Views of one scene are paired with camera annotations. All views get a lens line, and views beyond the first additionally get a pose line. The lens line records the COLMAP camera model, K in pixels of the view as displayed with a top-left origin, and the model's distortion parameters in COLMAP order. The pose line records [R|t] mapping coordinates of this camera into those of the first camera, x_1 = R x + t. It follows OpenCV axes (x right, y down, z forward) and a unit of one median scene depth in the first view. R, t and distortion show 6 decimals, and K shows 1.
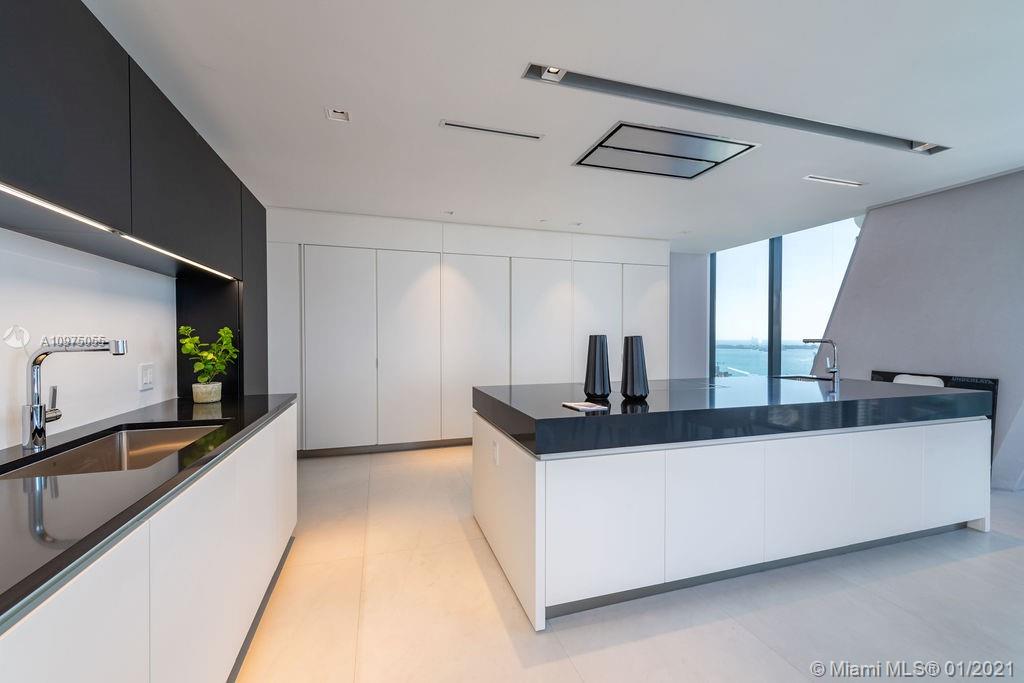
lens RADIAL K [[420.8, 0, 513.8], [0, 420.8, 342.6], [0, 0, 1]] dist [-0.000331, 0.000012]
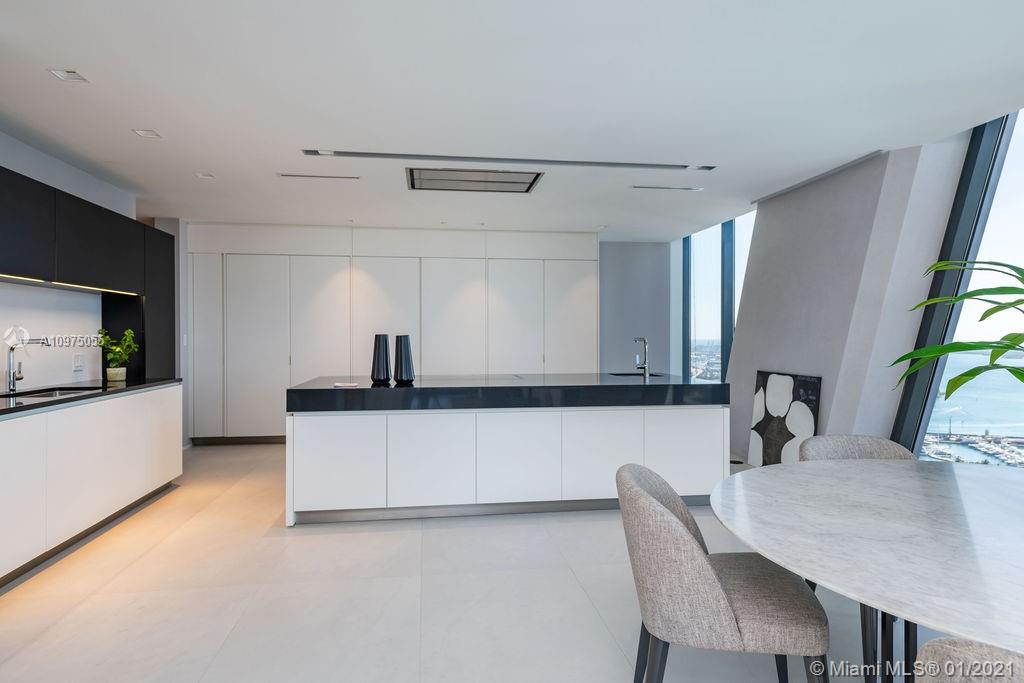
lens RADIAL K [[583.4, 0, 503.8], [0, 583.4, 339.0], [0, 0, 1]] dist [0.014531, -0.000593]
pose [[0.985553, -0.000180, -0.169367, 0.895102], [-0.001158, 0.999969, -0.007803, 0.010562], [0.169363, 0.007887, 0.985522, -0.743247]]
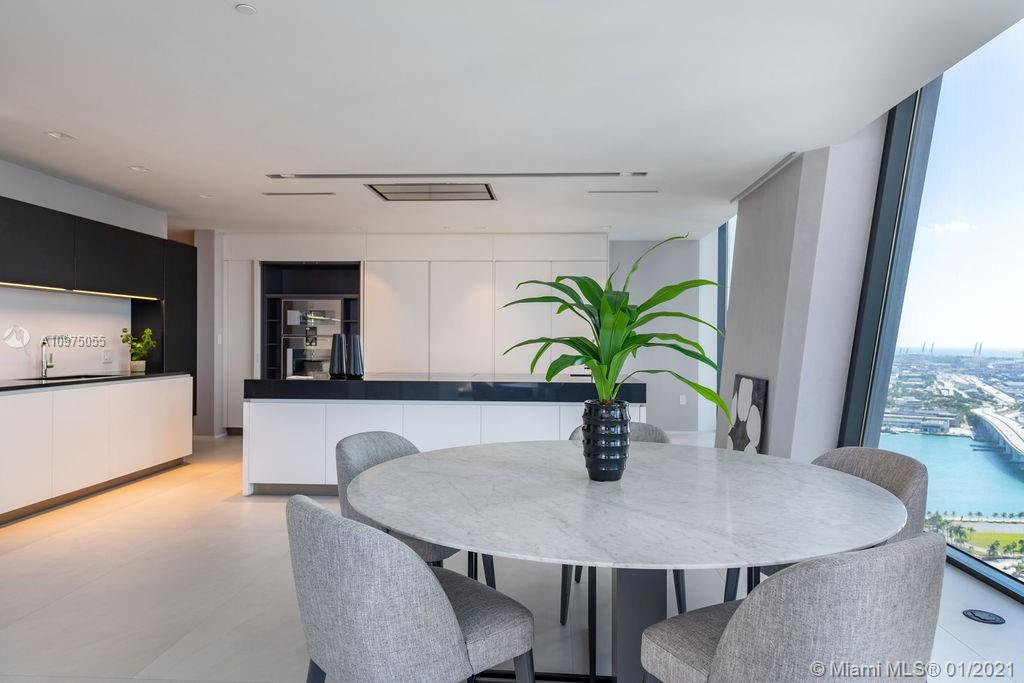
lens RADIAL K [[654.7, 0, 515.8], [0, 654.7, 340.5], [0, 0, 1]] dist [0.023289, -0.000172]
pose [[0.935038, 0.006223, -0.354493, 1.614487], [-0.010971, 0.999875, -0.011386, 0.025182], [0.354378, 0.014535, 0.934989, -0.948620]]
